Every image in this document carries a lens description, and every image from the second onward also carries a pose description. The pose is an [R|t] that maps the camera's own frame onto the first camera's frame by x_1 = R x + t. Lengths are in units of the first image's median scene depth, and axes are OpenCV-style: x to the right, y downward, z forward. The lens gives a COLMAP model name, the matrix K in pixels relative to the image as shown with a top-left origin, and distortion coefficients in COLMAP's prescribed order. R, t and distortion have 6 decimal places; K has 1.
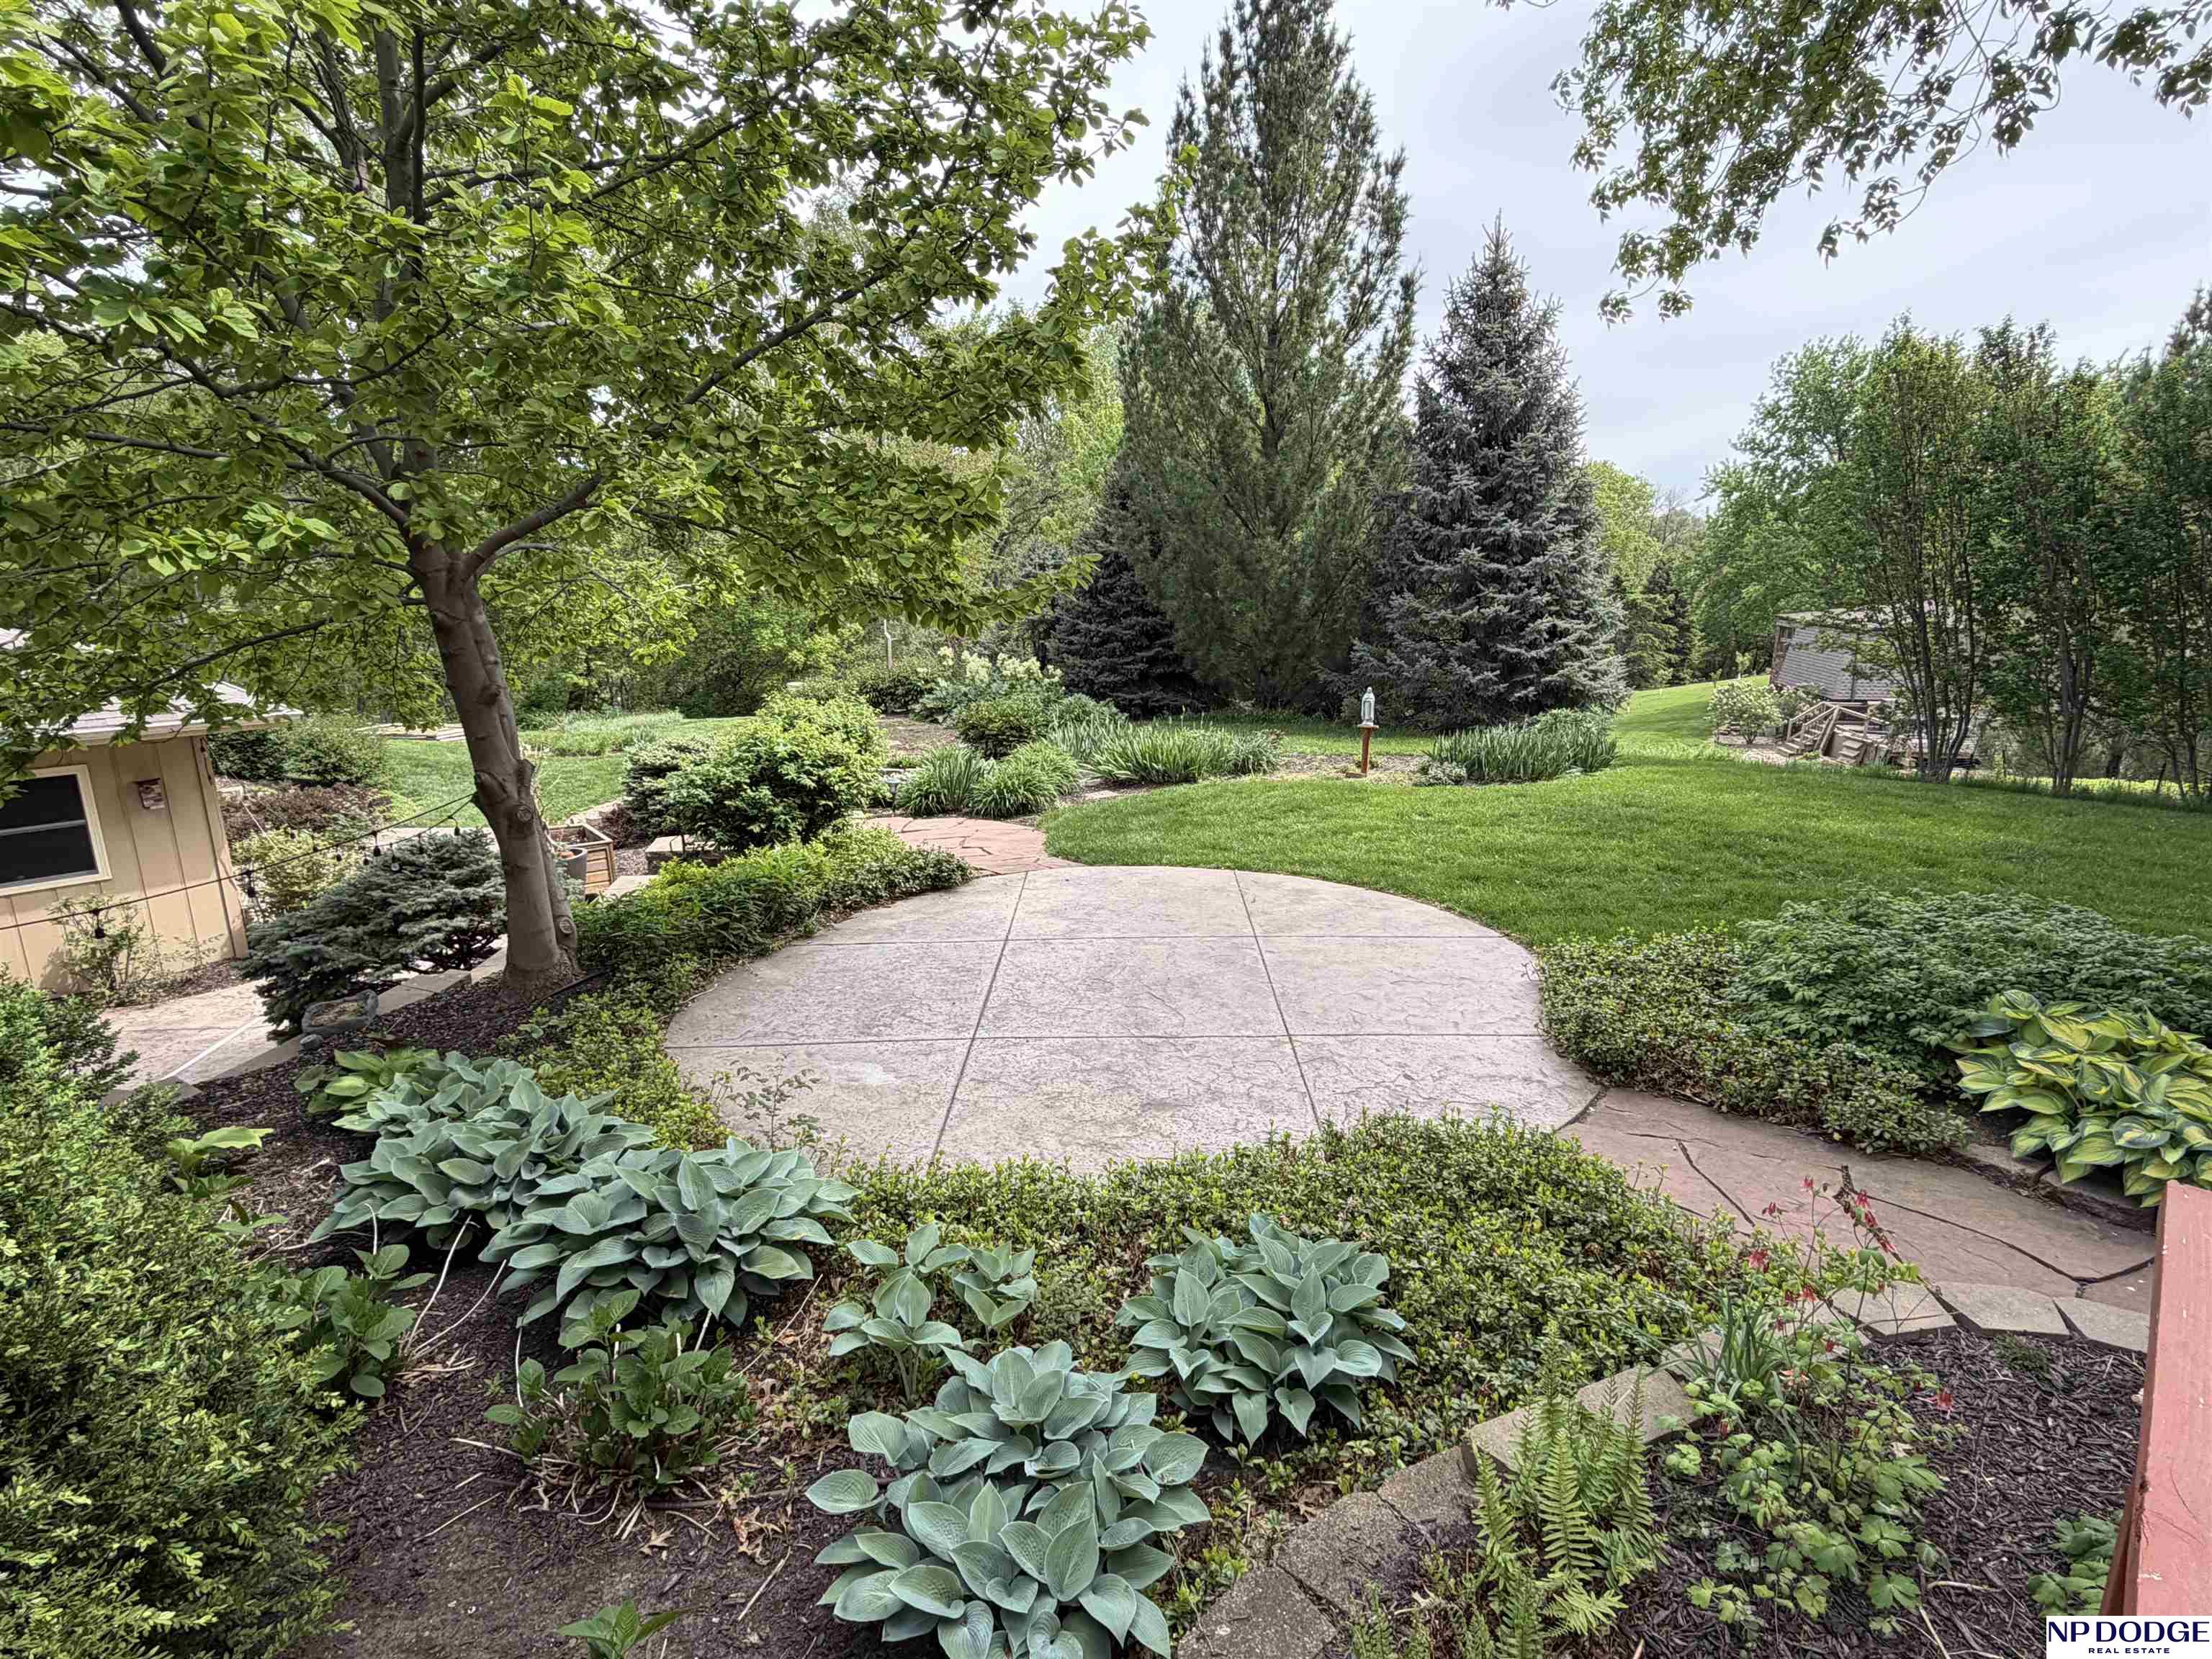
lens RADIAL K [[1141.3, 0, 1103.9], [0, 1141.3, 831.5], [0, 0, 1]] dist [0.002847, -0.000870]
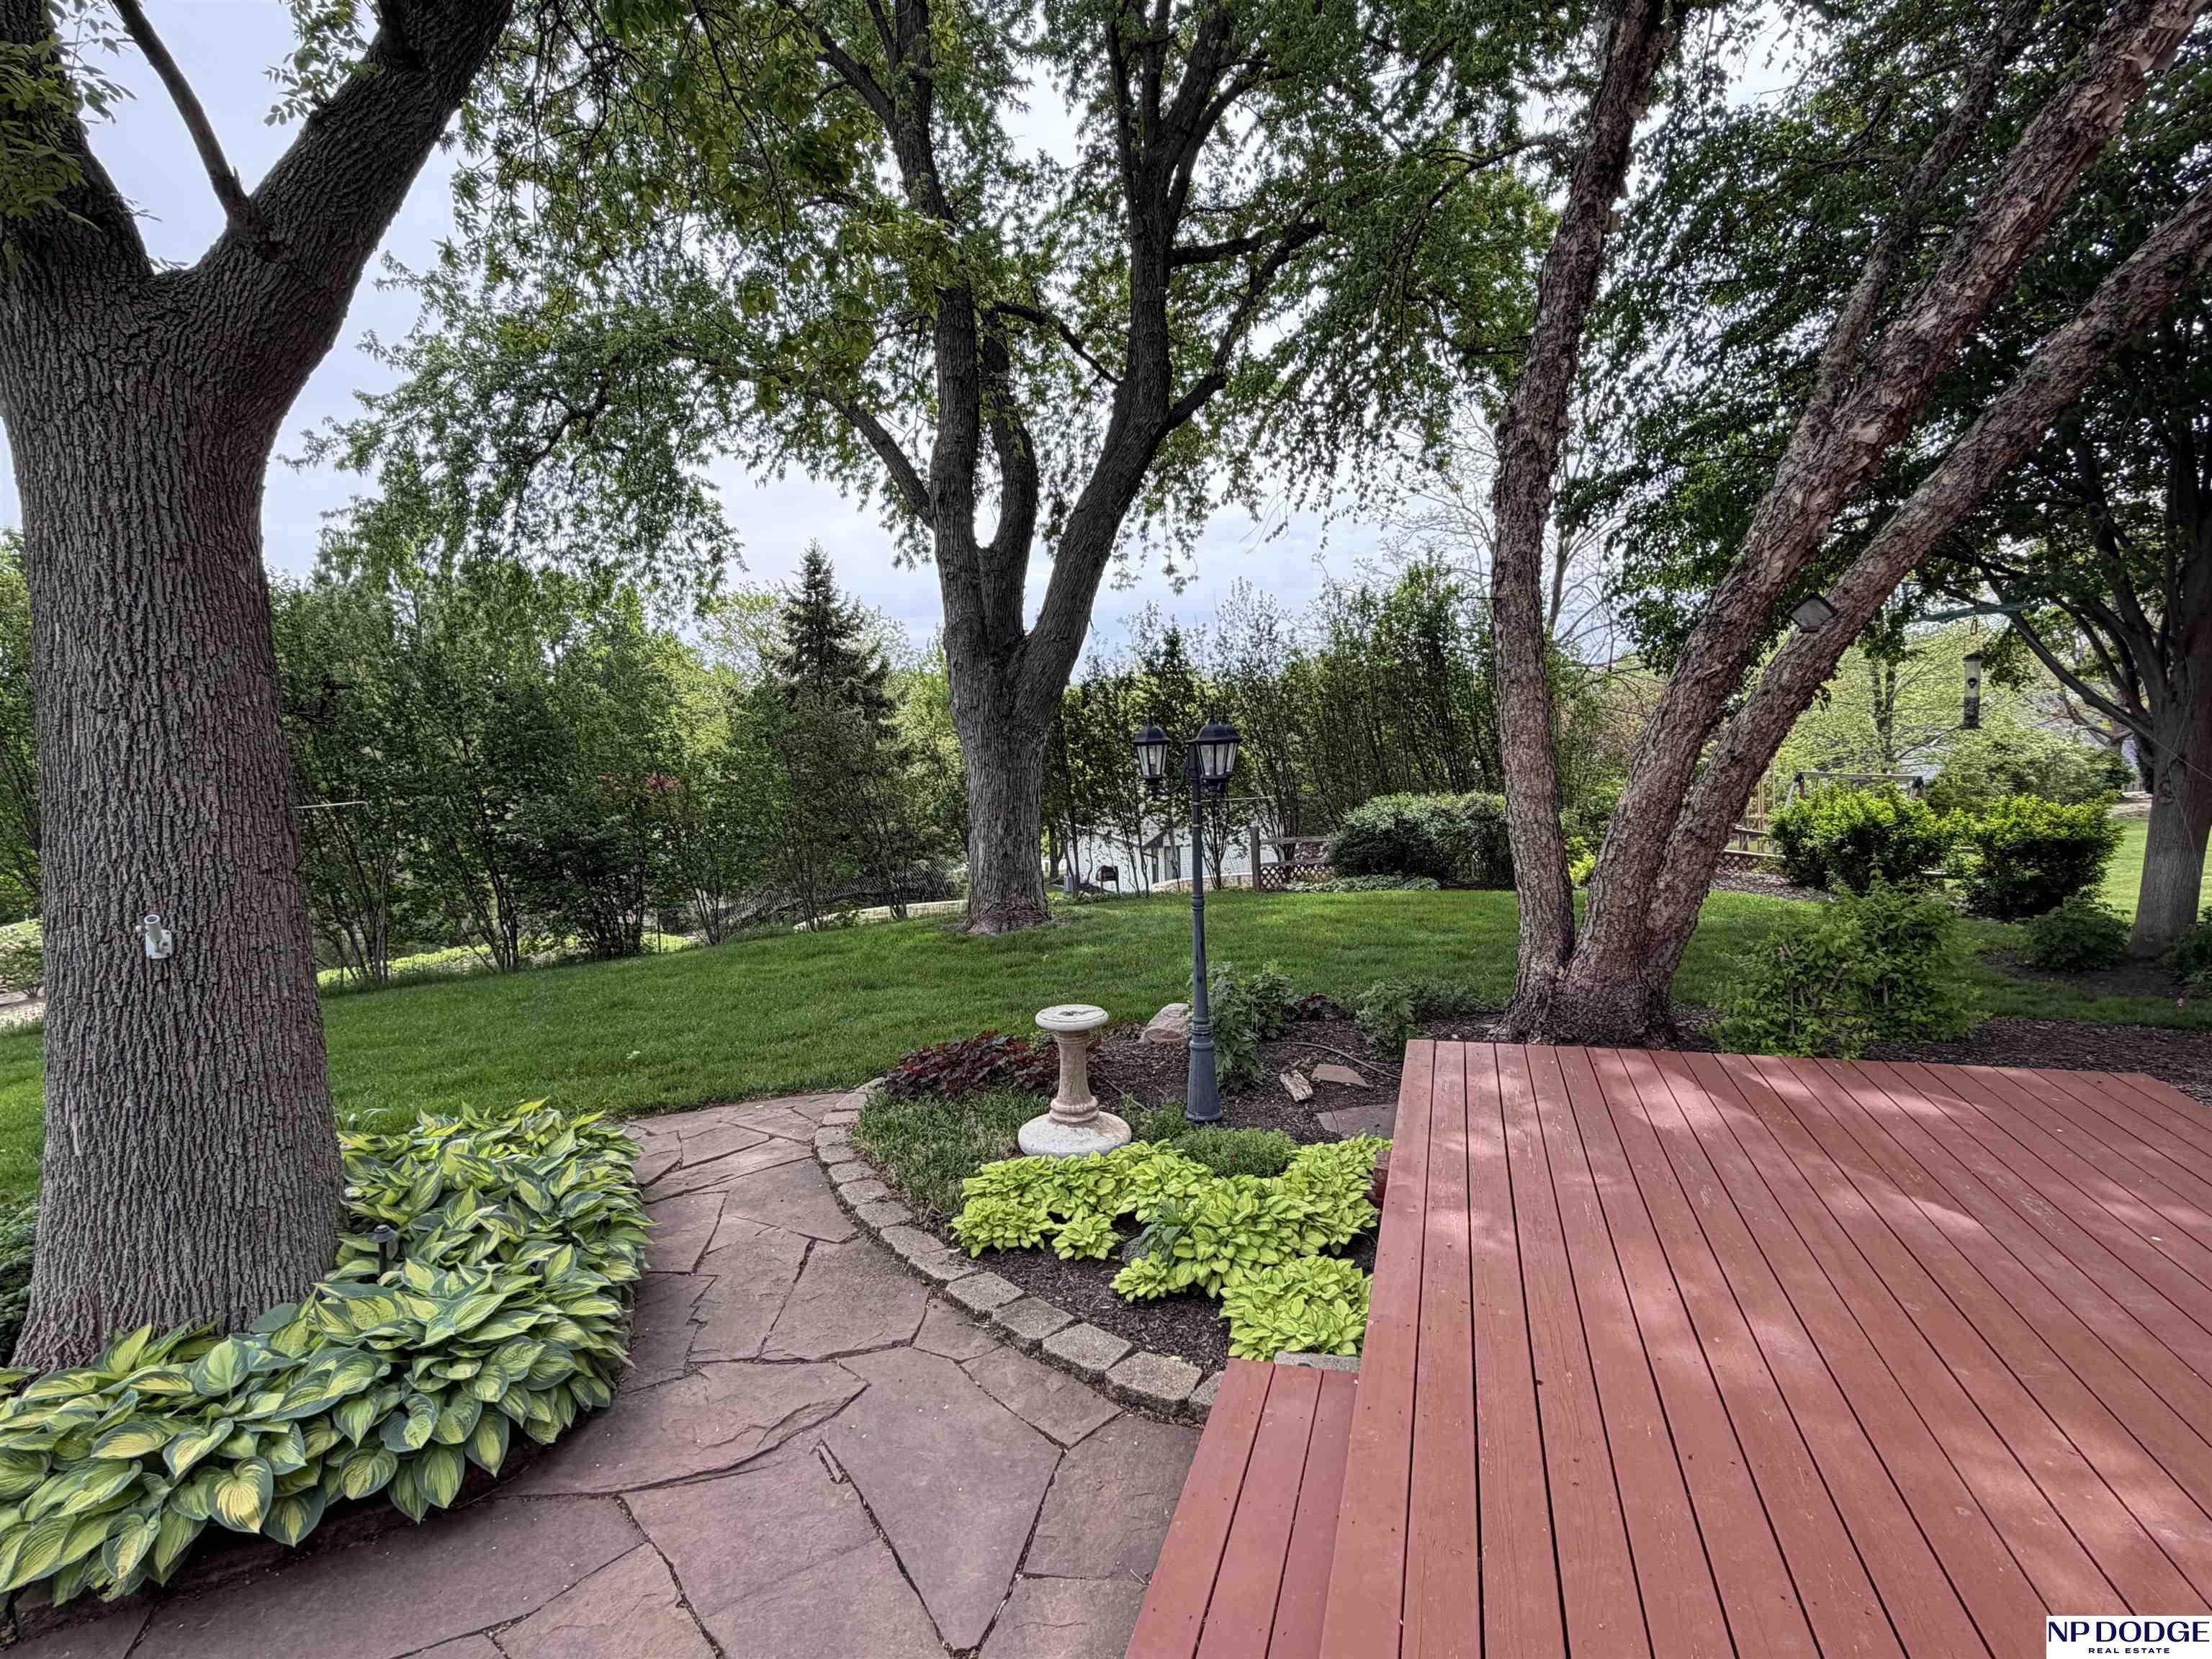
lens RADIAL K [[1141.3, 0, 1100.6], [0, 1141.3, 828.2], [0, 0, 1]] dist [0.002847, -0.000870]
pose [[0.315448, -0.094947, 0.944181, 0.314445], [0.264781, 0.964271, 0.008505, 0.016162], [-0.911254, 0.247318, 0.329317, -0.054306]]
